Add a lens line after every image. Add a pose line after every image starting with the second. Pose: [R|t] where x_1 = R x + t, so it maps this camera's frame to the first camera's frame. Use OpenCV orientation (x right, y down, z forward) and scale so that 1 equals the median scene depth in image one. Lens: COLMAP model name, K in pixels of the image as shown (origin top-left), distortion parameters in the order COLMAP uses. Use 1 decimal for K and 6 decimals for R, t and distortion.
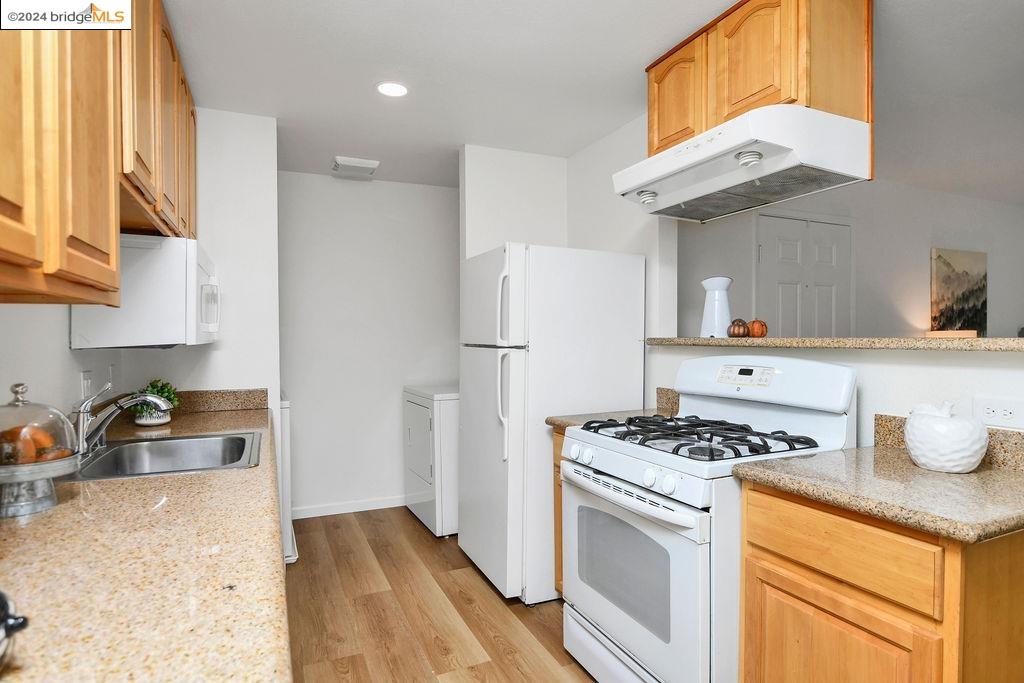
lens RADIAL K [[546.7, 0, 508.5], [0, 546.7, 345.4], [0, 0, 1]] dist [-0.017267, 0.000672]
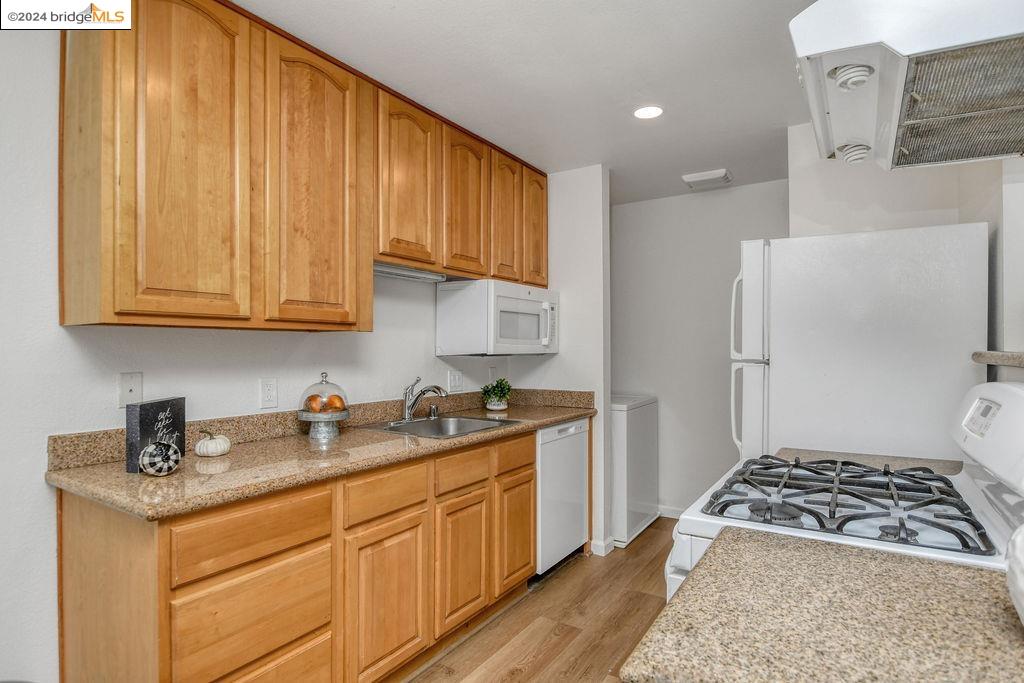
lens RADIAL K [[546.7, 0, 508.5], [0, 546.7, 345.4], [0, 0, 1]] dist [-0.017267, 0.000672]
pose [[0.542801, -0.004759, -0.839848, 0.318830], [-0.012664, 0.999824, -0.013850, -0.002688], [0.839766, 0.018154, 0.542645, 0.132096]]
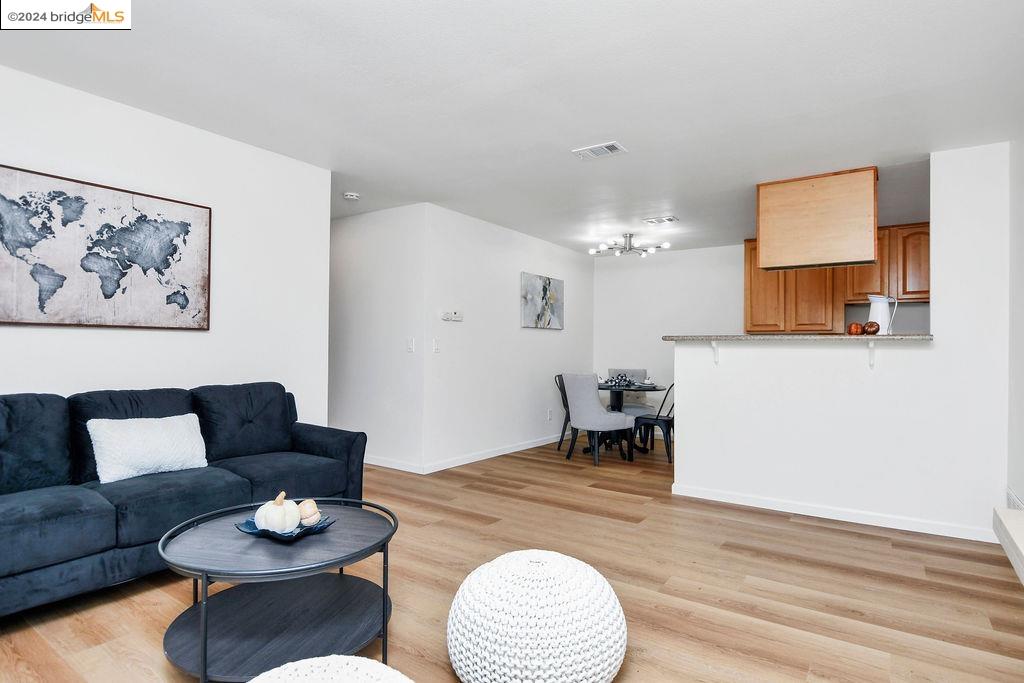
lens RADIAL K [[546.7, 0, 508.5], [0, 546.7, 345.4], [0, 0, 1]] dist [-0.017267, 0.000672]
pose [[-0.862694, -0.013080, -0.505556, 1.135595], [-0.020302, 0.999755, 0.008777, 0.010111], [0.505318, 0.017835, -0.862749, 1.008394]]
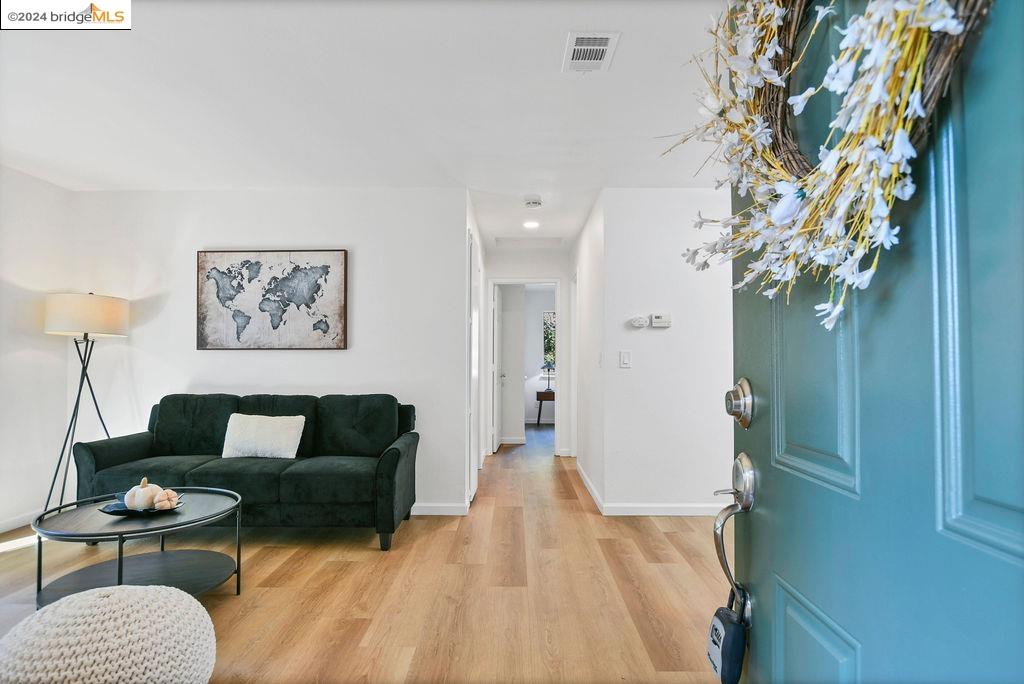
lens RADIAL K [[556.3, 0, 506.5], [0, 556.3, 345.5], [0, 0, 1]] dist [-0.001008, 0.000598]
pose [[-0.903105, 0.013697, 0.429201, 0.460676], [0.007370, 0.999838, -0.016400, 0.015095], [-0.429356, -0.011647, -0.903060, 0.884183]]
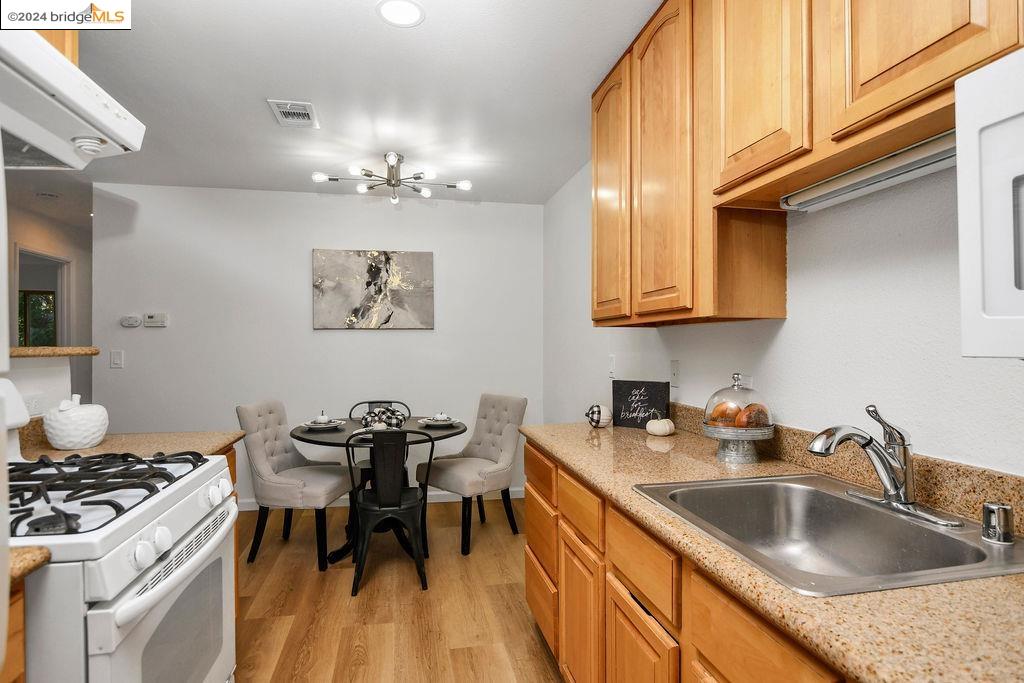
lens RADIAL K [[556.3, 0, 506.5], [0, 556.3, 345.0], [0, 0, 1]] dist [-0.001008, 0.000598]
pose [[-0.973105, 0.004087, 0.230326, -0.143610], [0.007184, 0.999895, 0.012608, -0.008090], [-0.230250, 0.013924, -0.973032, 0.689536]]
